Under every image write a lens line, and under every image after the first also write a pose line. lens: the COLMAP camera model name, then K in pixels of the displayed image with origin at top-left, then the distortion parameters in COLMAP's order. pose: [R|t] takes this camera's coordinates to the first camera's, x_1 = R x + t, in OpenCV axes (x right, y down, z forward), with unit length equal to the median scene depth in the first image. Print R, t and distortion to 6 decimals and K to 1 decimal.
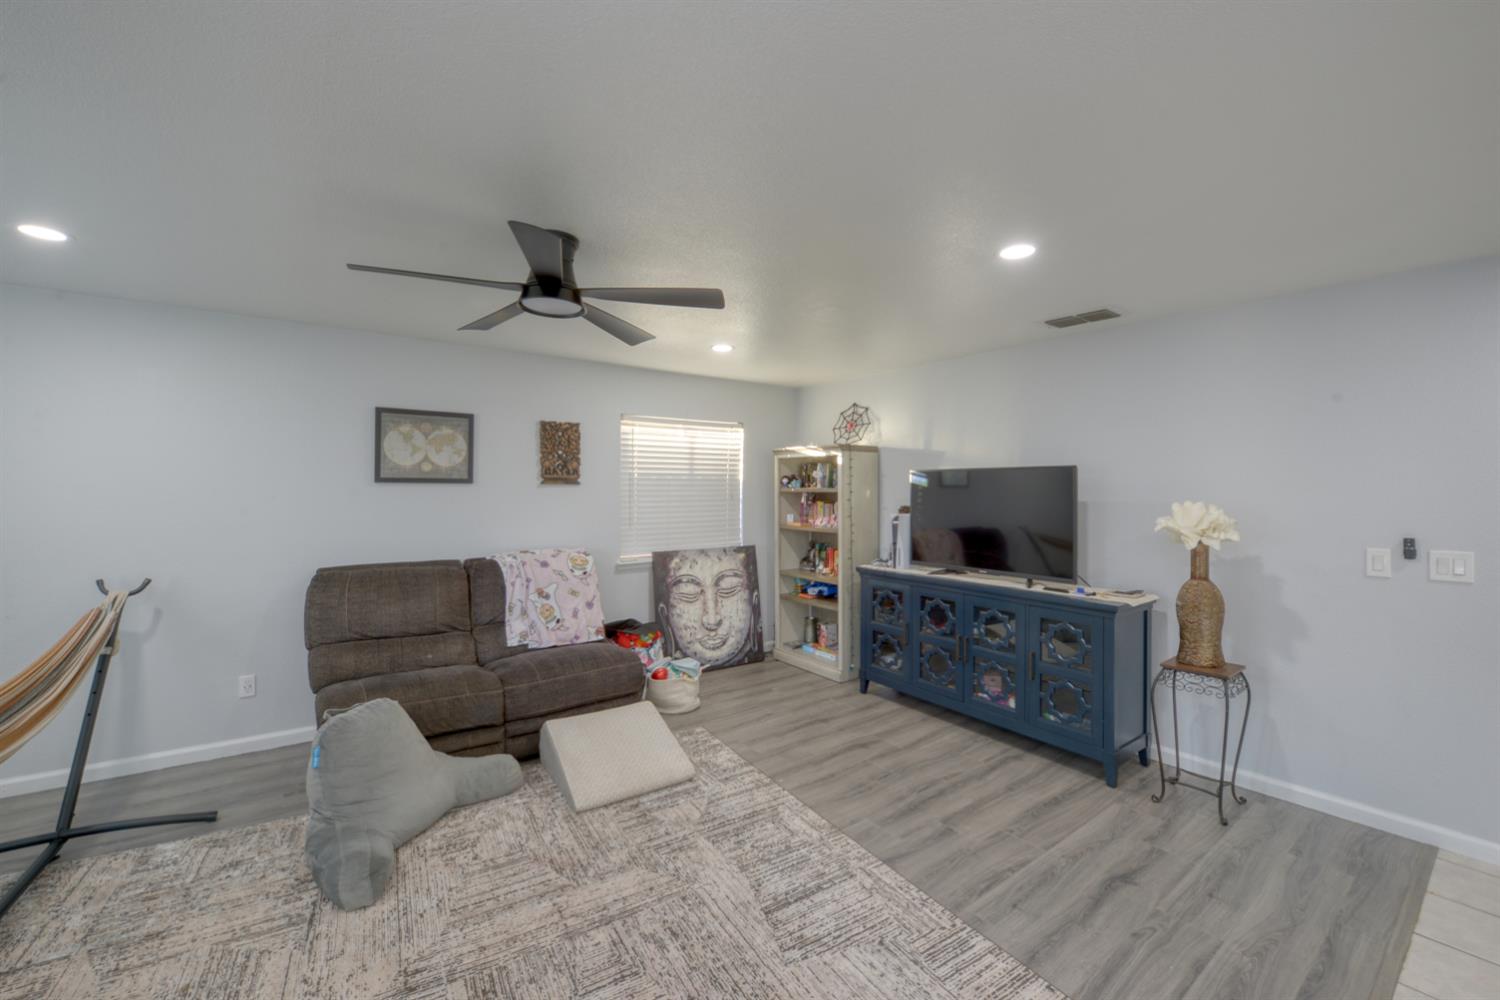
lens RADIAL K [[600.0, 0, 745.4], [0, 600.0, 486.9], [0, 0, 1]] dist [-0.014688, -0.003322]
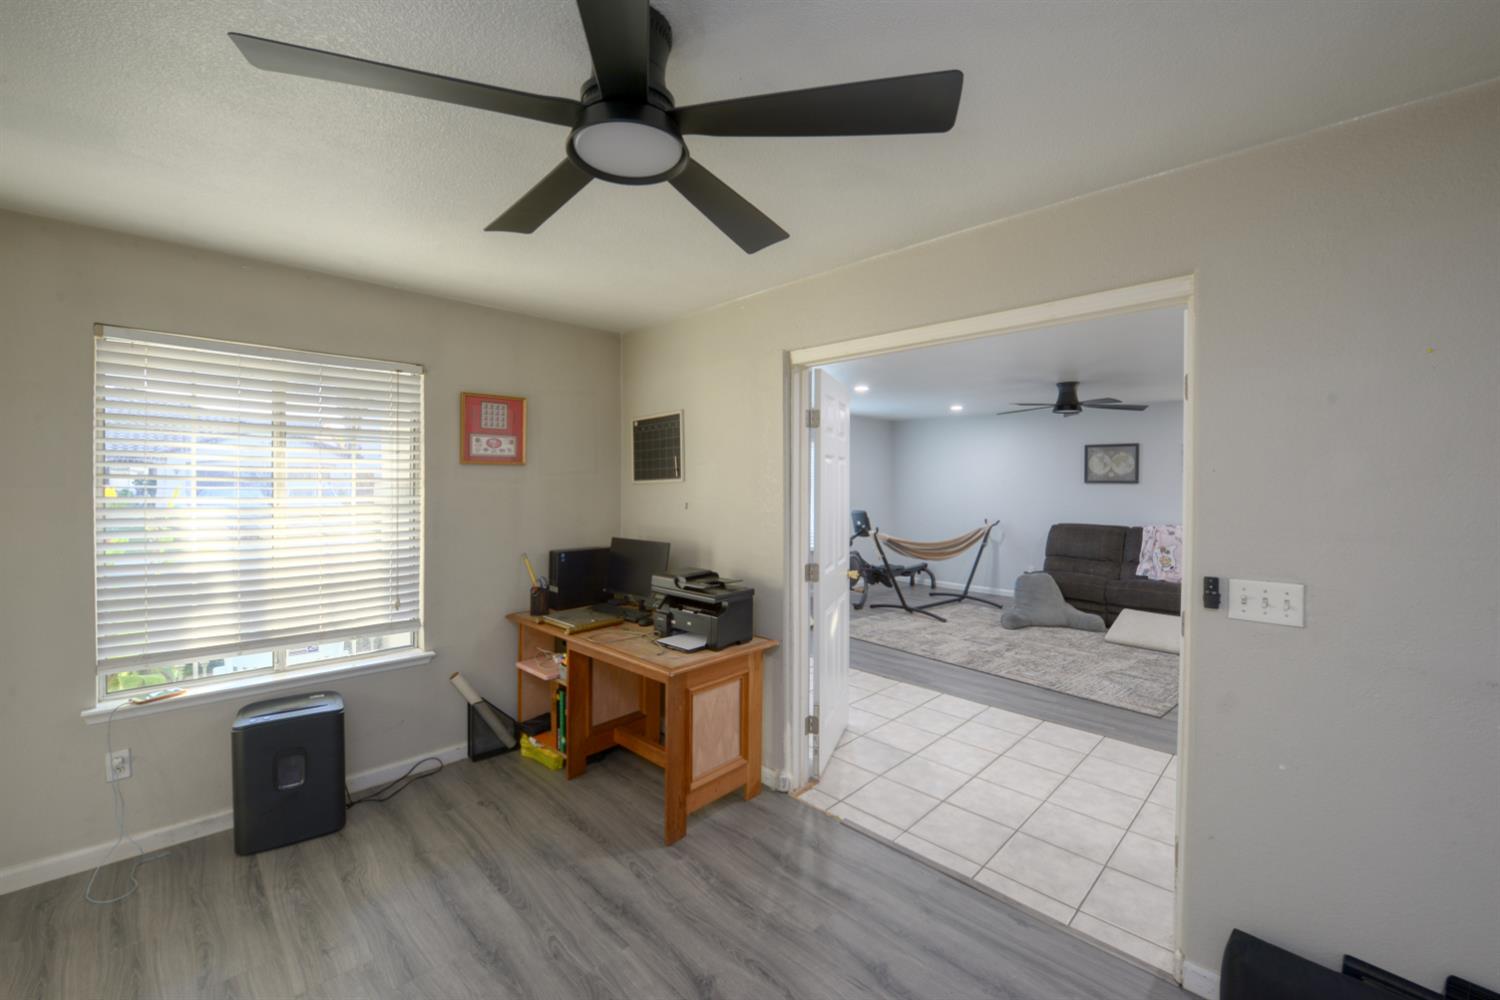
lens RADIAL K [[600.0, 0, 745.1], [0, 600.0, 491.5], [0, 0, 1]] dist [-0.014688, -0.003322]
pose [[0.147533, 0.012899, -0.988973, 1.129385], [-0.001392, 0.999917, 0.012834, -0.003081], [0.989056, -0.000517, 0.147538, -0.395053]]
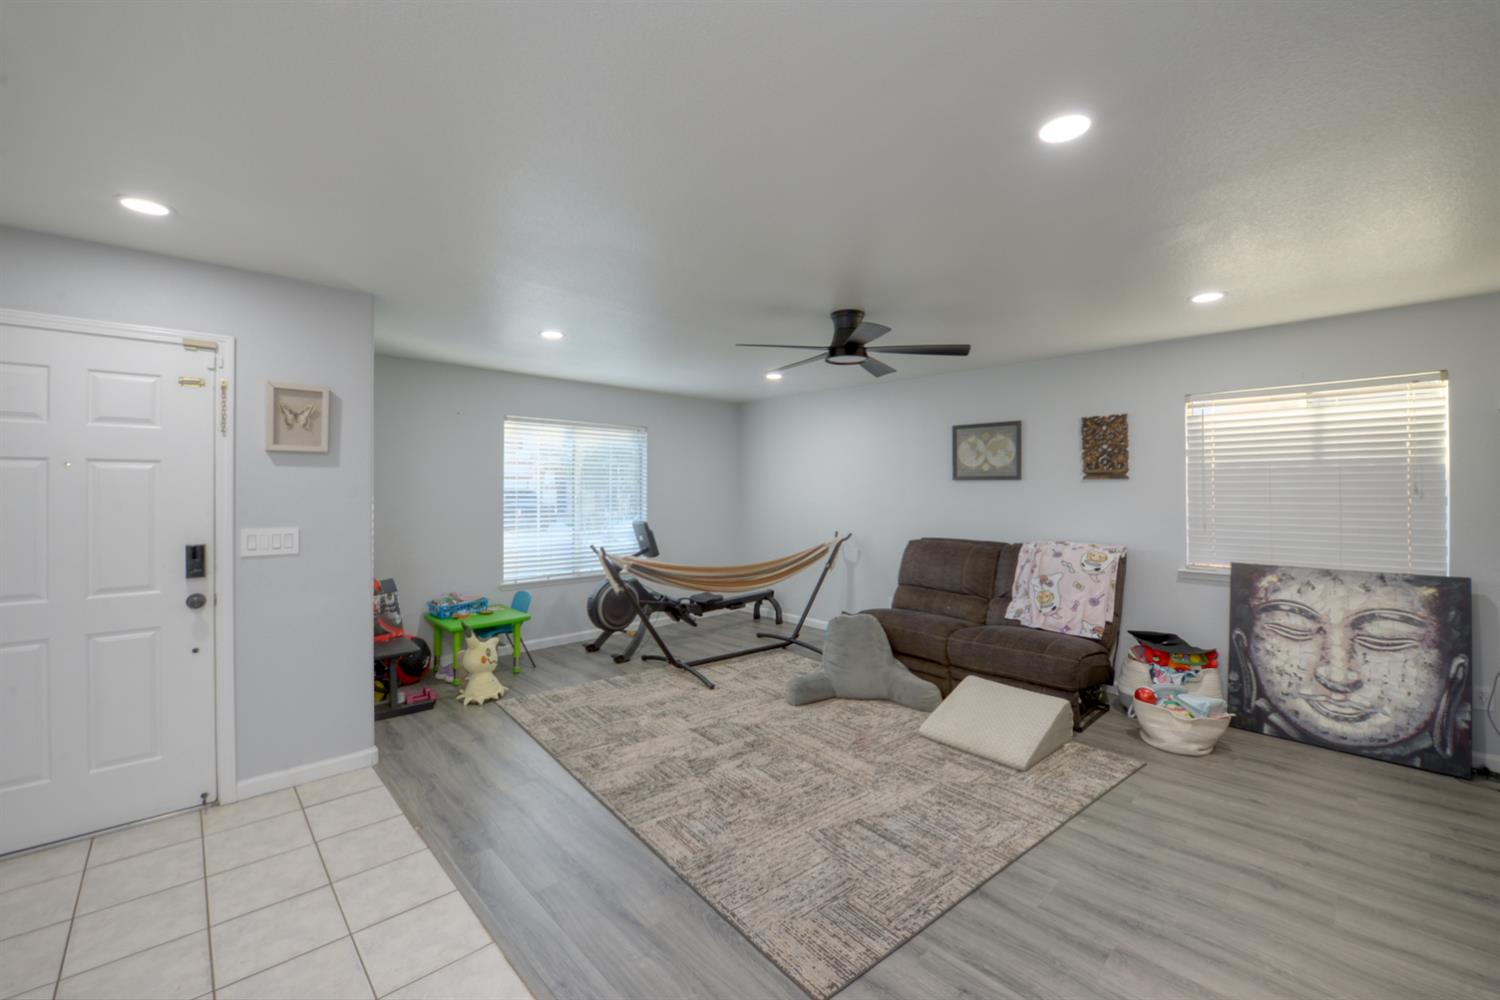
lens RADIAL K [[600.0, 0, 750.0], [0, 600.0, 488.0], [0, 0, 1]] dist [-0.014688, -0.003322]
pose [[0.128388, -0.005565, -0.991708, 0.670685], [0.001984, 0.999984, -0.005354, 0.016533], [0.991722, -0.001280, 0.128397, 0.337084]]
